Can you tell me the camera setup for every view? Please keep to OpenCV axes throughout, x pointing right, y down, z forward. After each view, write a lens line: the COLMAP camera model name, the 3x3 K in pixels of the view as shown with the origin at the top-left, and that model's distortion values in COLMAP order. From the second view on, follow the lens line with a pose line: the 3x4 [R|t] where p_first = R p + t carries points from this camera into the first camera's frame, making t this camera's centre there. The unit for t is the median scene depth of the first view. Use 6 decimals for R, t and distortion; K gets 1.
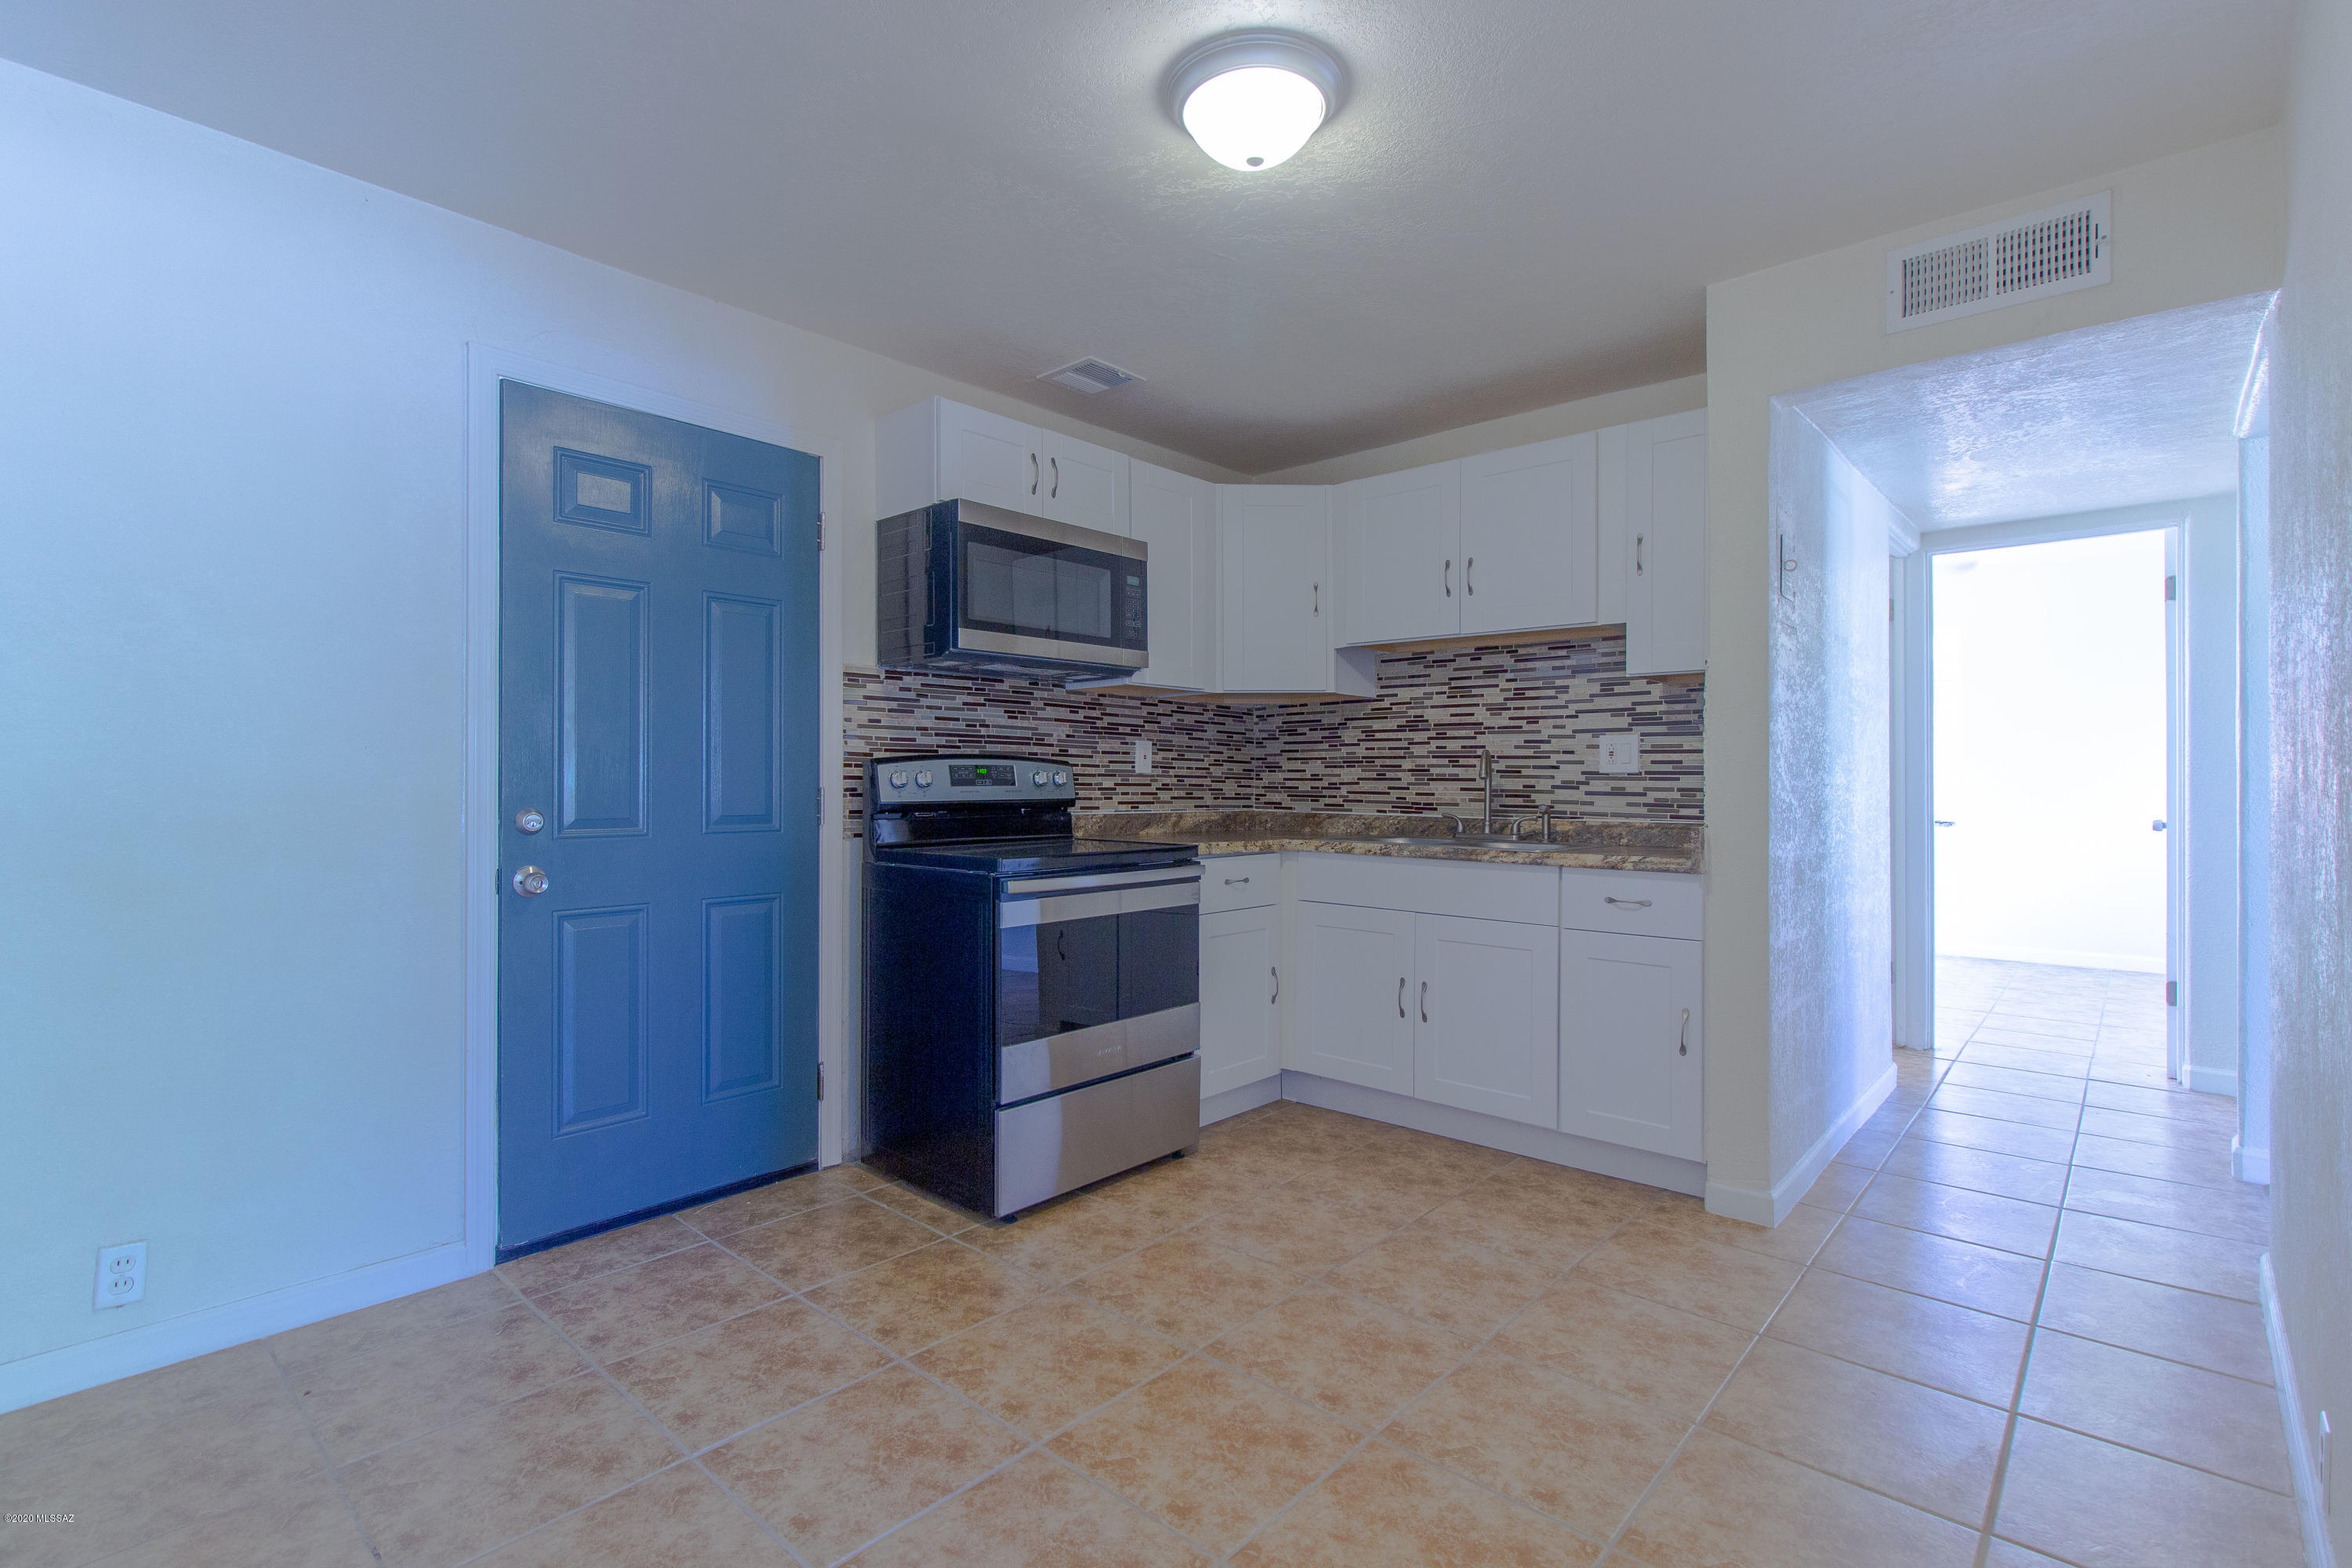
lens RADIAL K [[1097.2, 0, 1176.5], [0, 1097.2, 779.3], [0, 0, 1]] dist [0.015939, -0.000461]
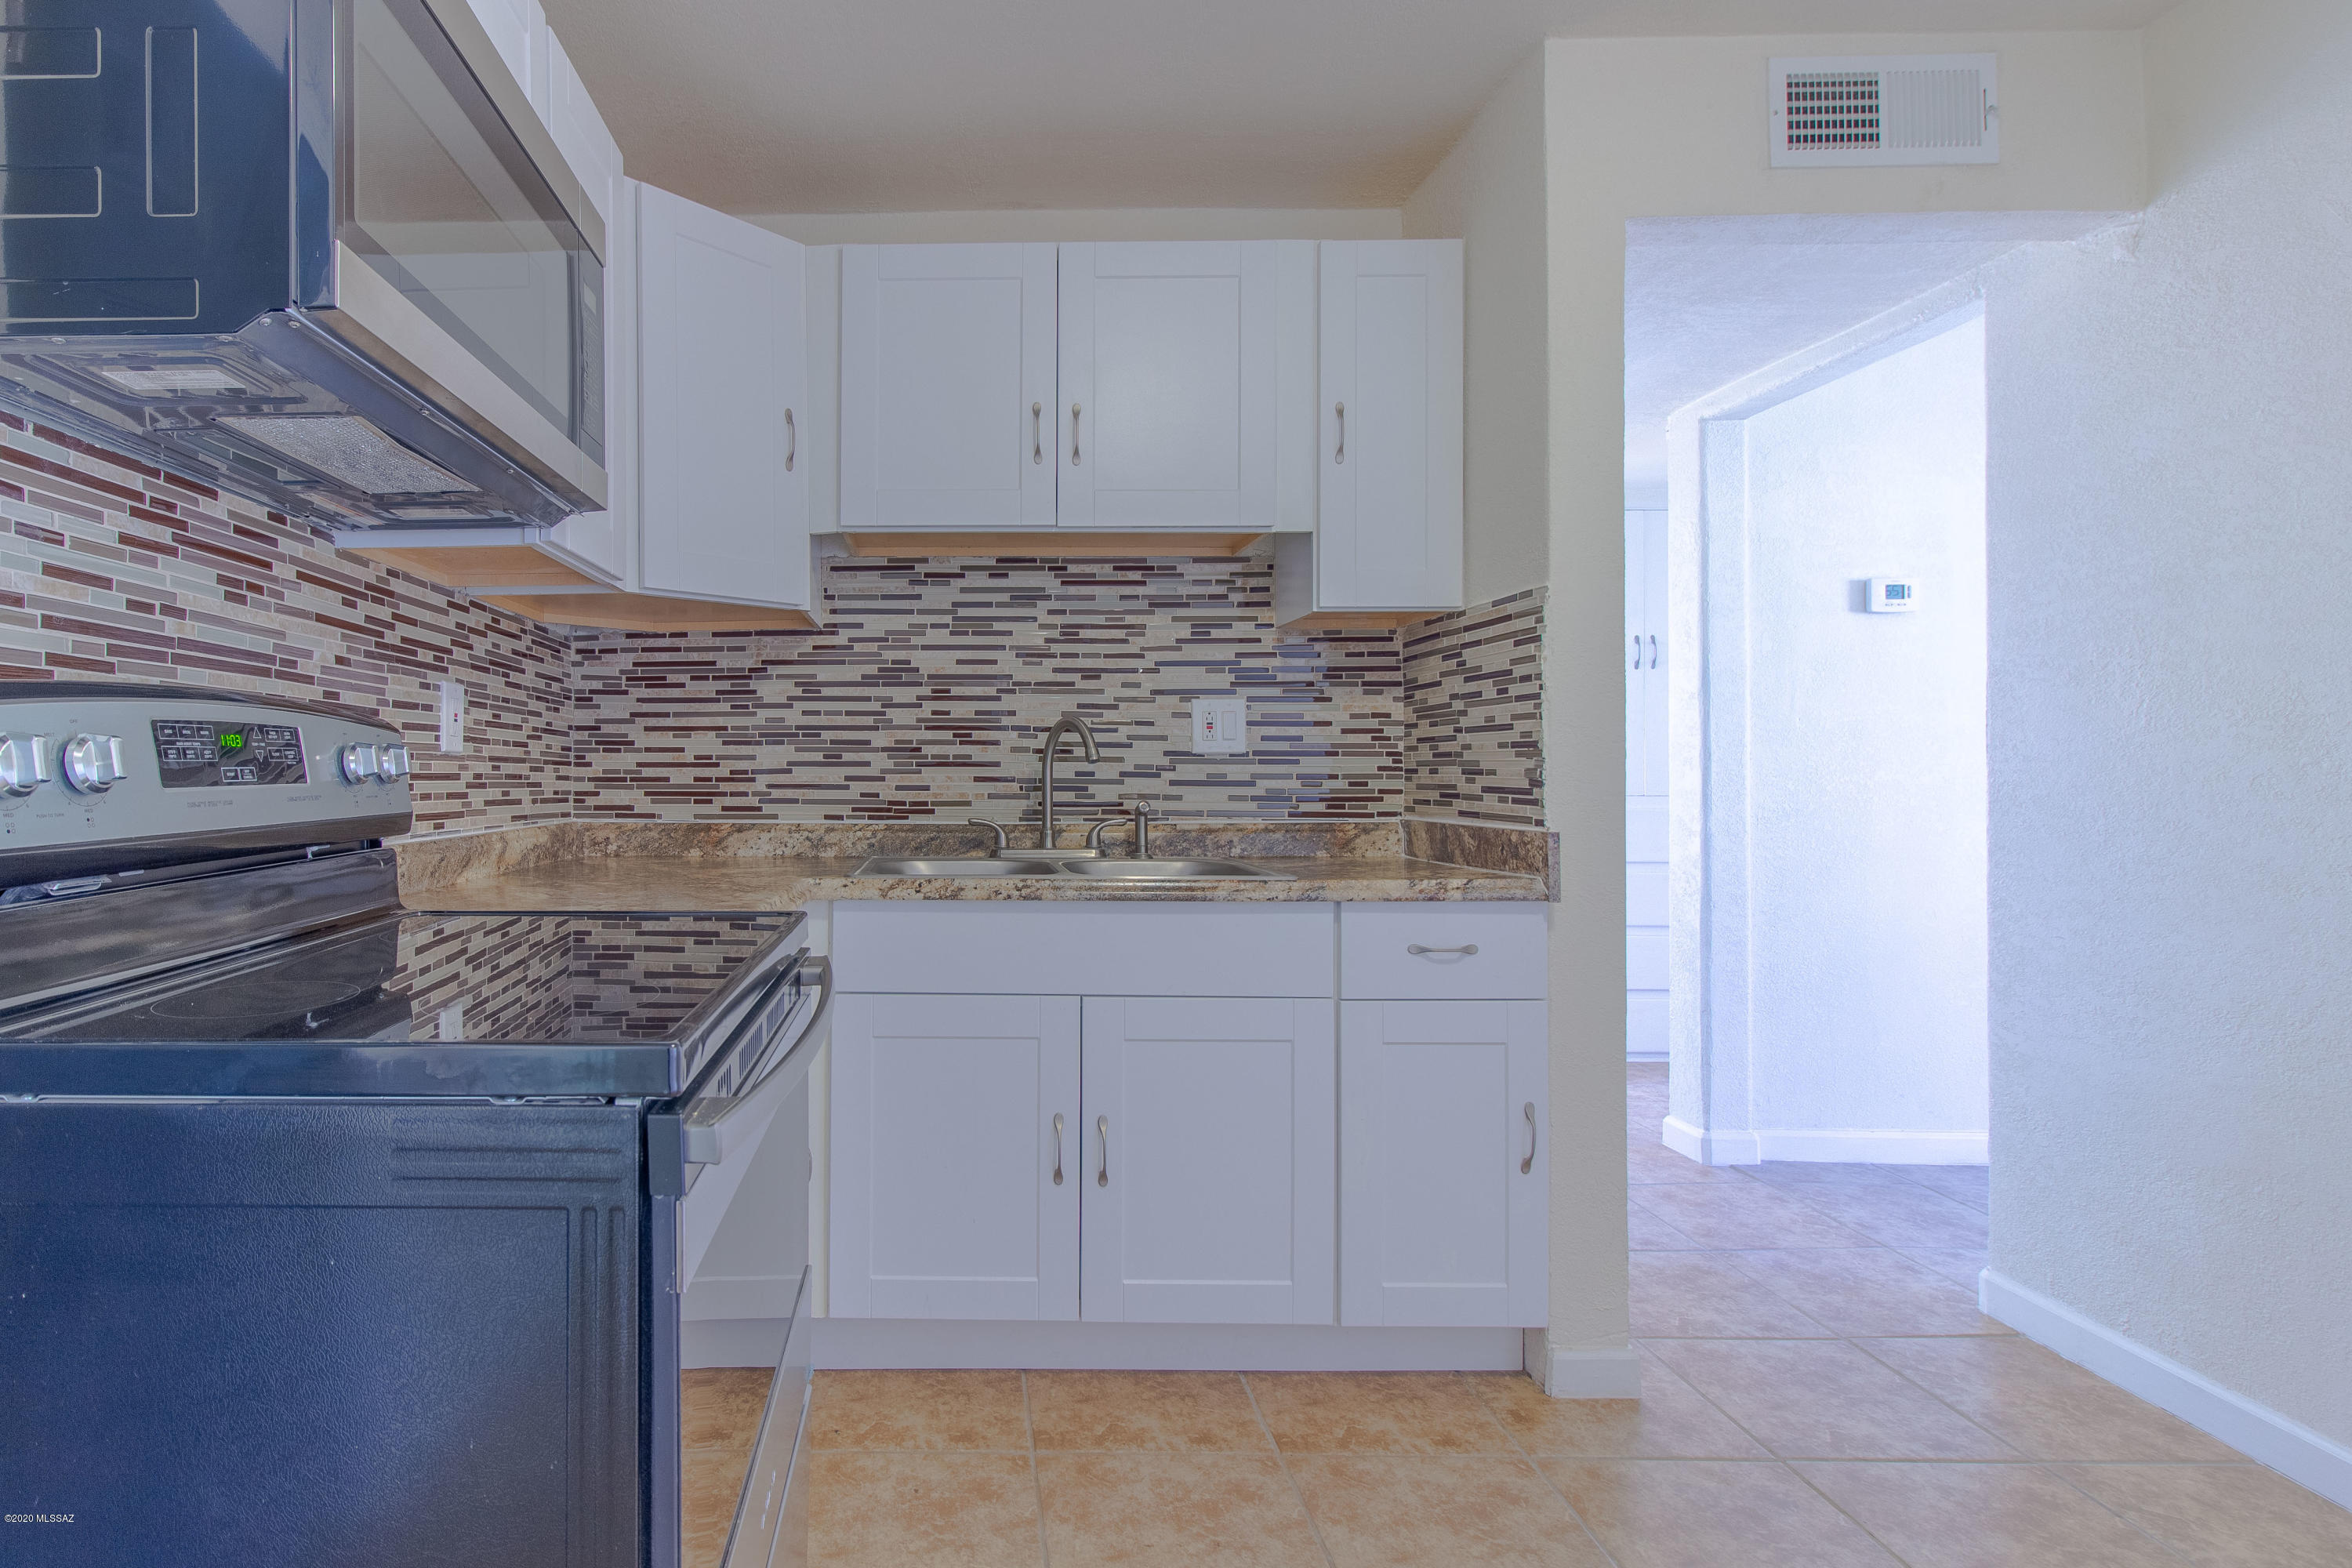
lens RADIAL K [[1318.2, 0, 1168.8], [0, 1318.2, 752.4], [0, 0, 1]] dist [-0.005829, -0.000196]
pose [[0.764458, 0.002515, 0.644668, -0.155713], [0.003759, 0.999958, -0.008358, 0.000447], [-0.644662, 0.008812, 0.764417, 0.369313]]
